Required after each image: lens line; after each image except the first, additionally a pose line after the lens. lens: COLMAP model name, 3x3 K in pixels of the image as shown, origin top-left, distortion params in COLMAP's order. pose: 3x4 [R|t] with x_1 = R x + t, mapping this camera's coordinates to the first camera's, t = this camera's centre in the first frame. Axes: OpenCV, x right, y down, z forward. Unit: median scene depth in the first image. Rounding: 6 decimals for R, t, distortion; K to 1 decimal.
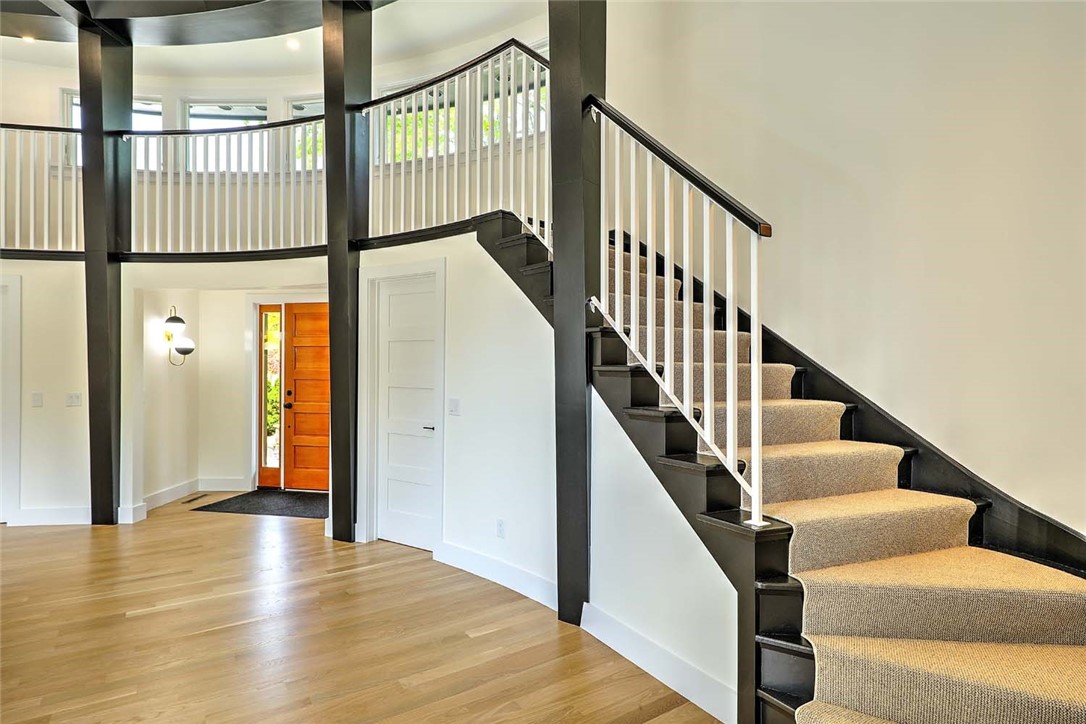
lens RADIAL K [[580.6, 0, 544.5], [0, 580.6, 367.0], [0, 0, 1]] dist [0.007609, 0.002119]
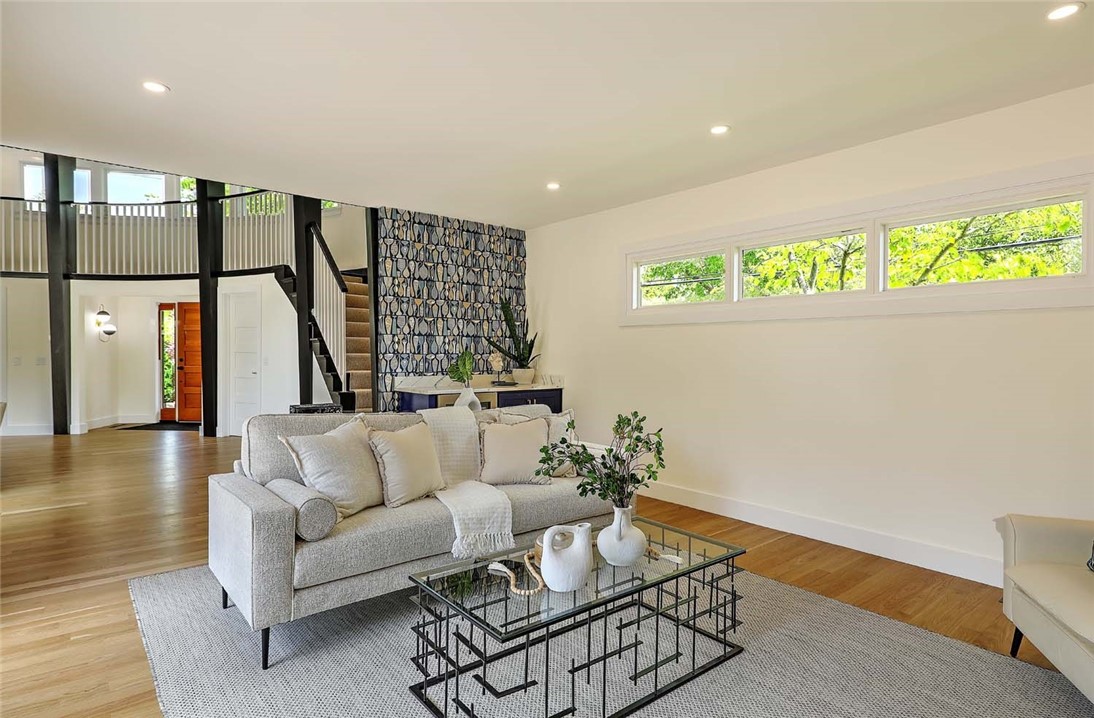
lens RADIAL K [[577.7, 0, 549.1], [0, 577.7, 361.1], [0, 0, 1]] dist [0.005785, -0.000125]
pose [[0.992118, -0.000984, 0.125303, 0.440223], [-0.000529, 0.999927, 0.012042, 0.035985], [-0.125306, -0.012014, 0.992045, -0.847134]]
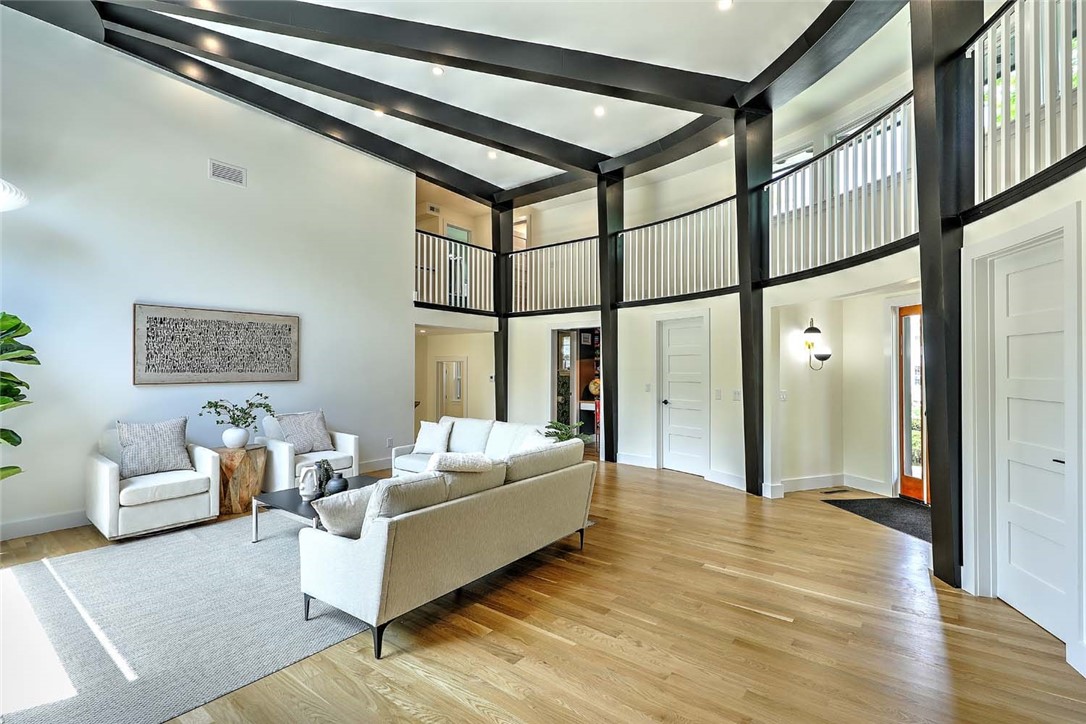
lens RADIAL K [[501.0, 0, 547.9], [0, 501.0, 360.1], [0, 0, 1]] dist [0.020987, -0.001242]
pose [[0.340448, -0.018063, -0.940090, 0.136423], [-0.003066, 0.999789, -0.020320, -0.000564], [0.940258, 0.009800, 0.340321, 0.197089]]
